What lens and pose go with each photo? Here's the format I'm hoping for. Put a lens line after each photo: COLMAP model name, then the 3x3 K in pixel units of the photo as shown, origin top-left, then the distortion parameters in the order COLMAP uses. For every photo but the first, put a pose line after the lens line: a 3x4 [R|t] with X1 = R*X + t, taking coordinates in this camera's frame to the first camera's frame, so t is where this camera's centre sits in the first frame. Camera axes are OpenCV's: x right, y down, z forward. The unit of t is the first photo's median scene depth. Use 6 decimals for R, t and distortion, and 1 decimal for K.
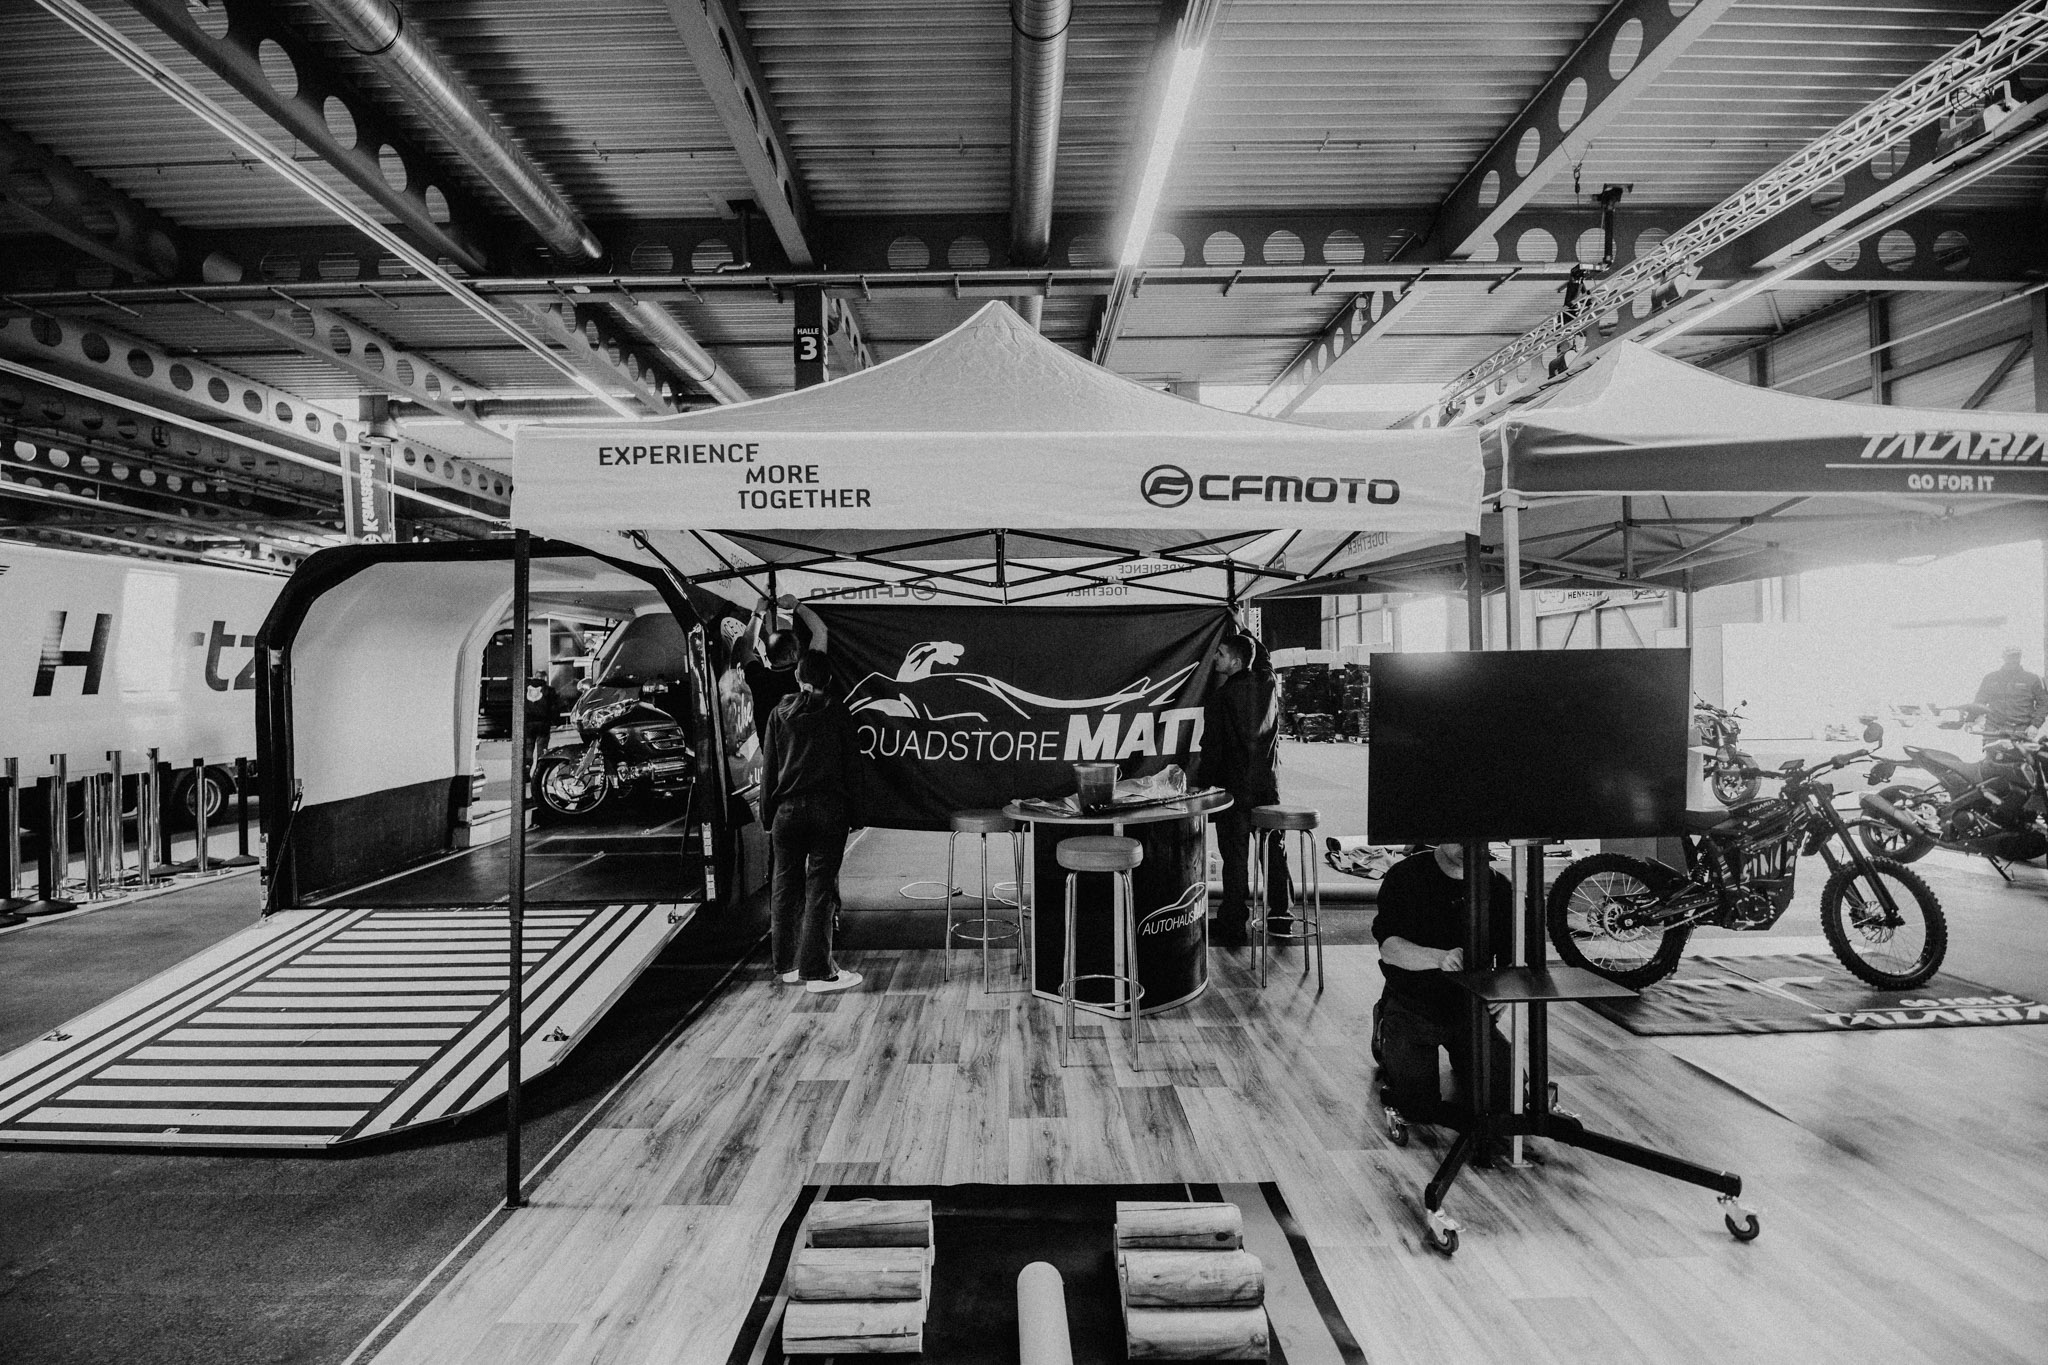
lens RADIAL K [[871.7, 0, 1002.9], [0, 871.7, 661.0], [0, 0, 1]] dist [-0.002031, -0.000089]
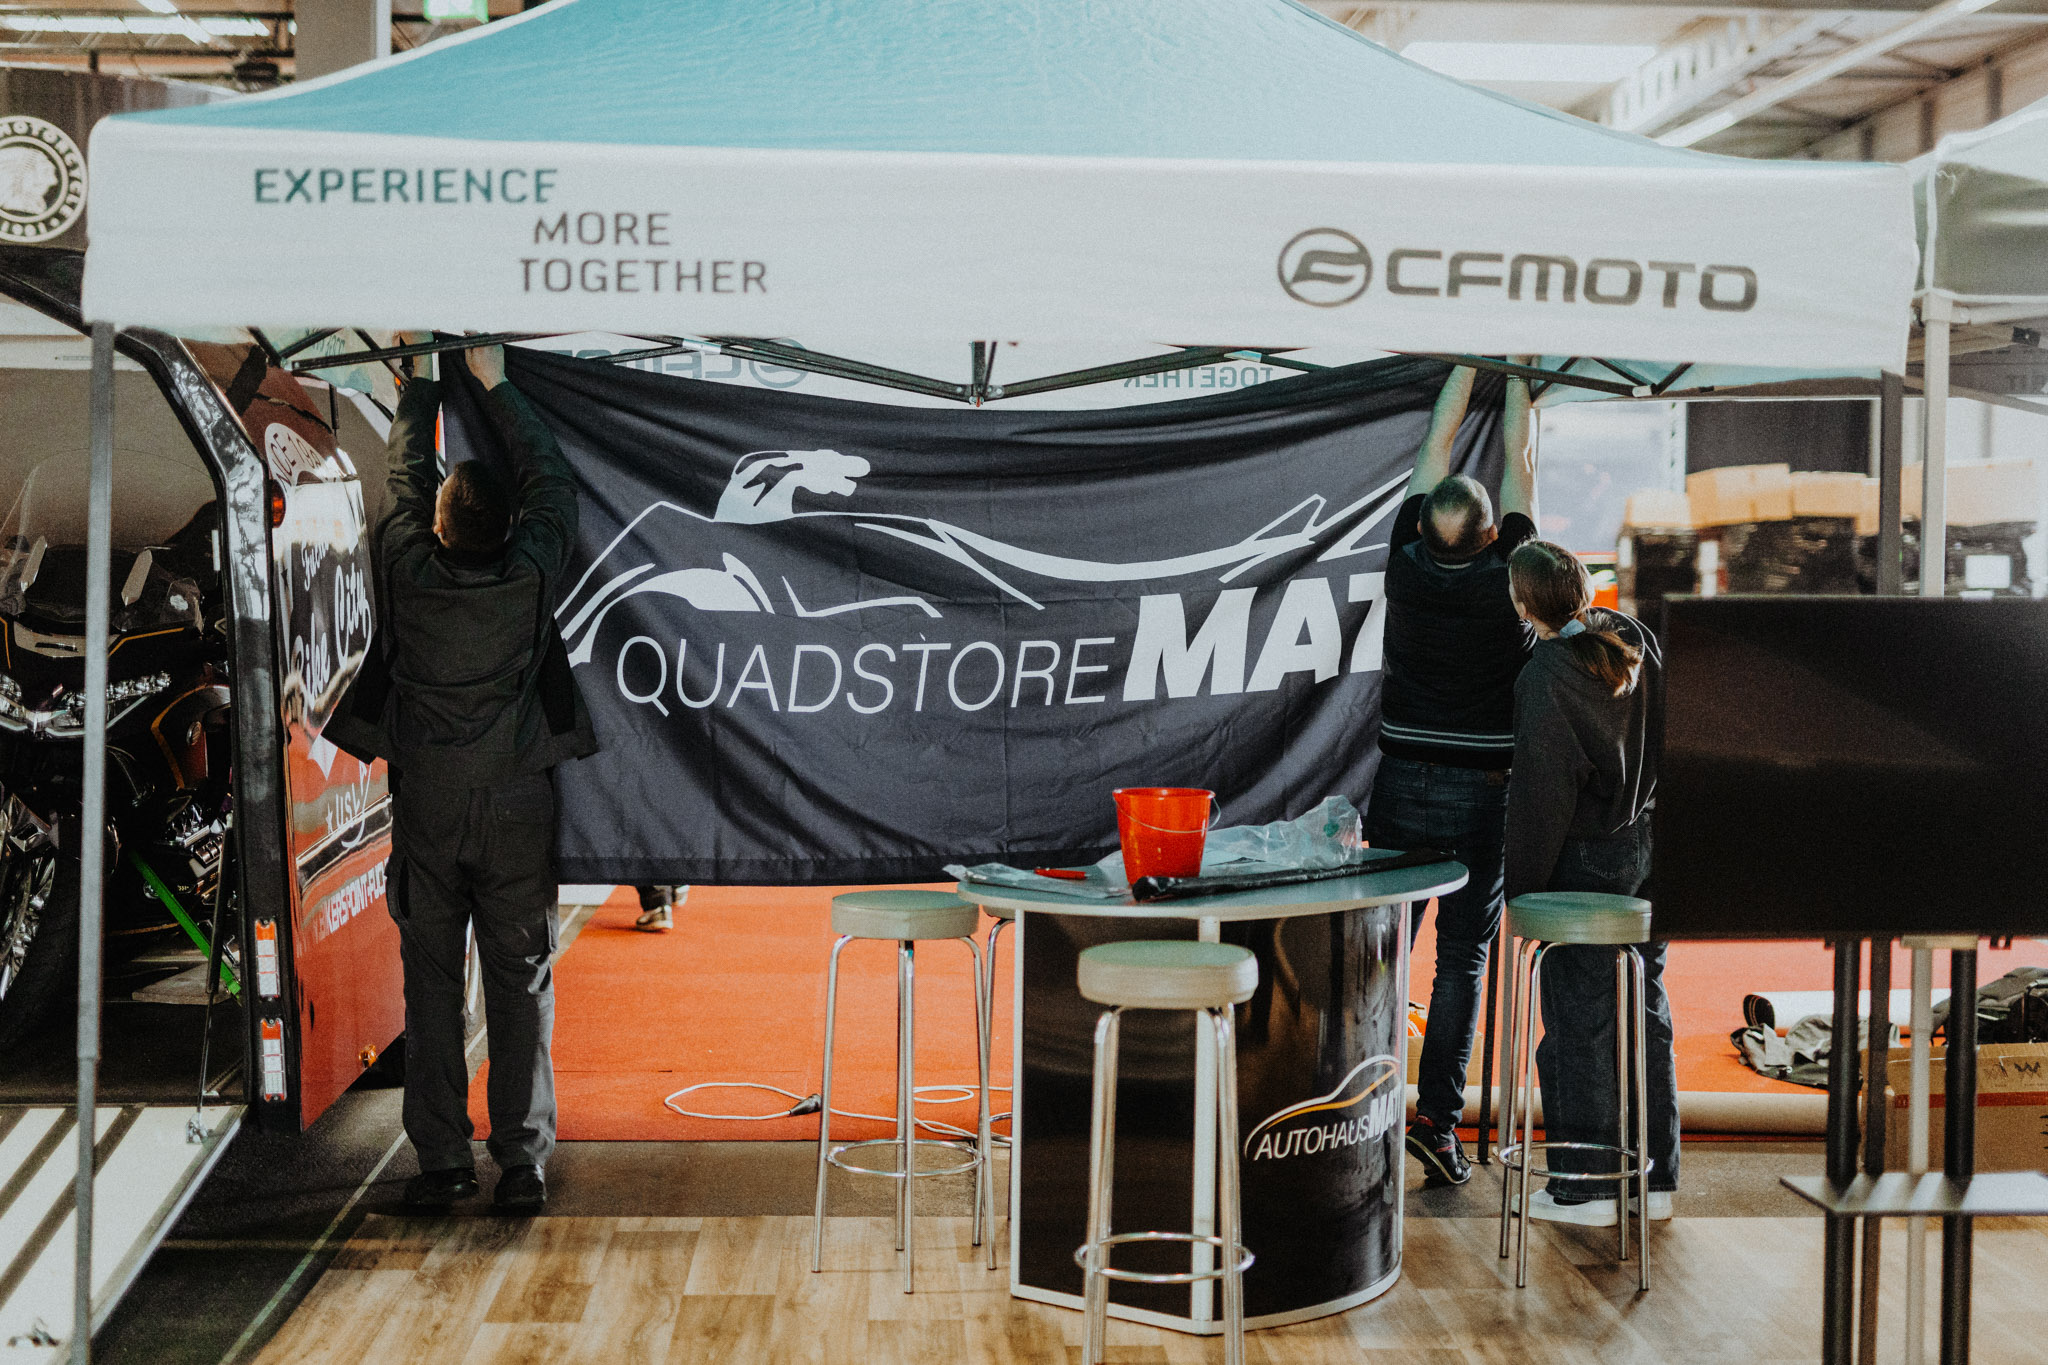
lens RADIAL K [[4742.7, 0, 1024.0], [0, 4742.7, 682.5], [0, 0, 1]] dist [0.448833, -0.055379]
pose [[0.994949, 0.018572, 0.098644, -0.257903], [-0.027455, 0.995611, 0.089472, -0.190769], [-0.096549, -0.091728, 0.991092, -1.760920]]
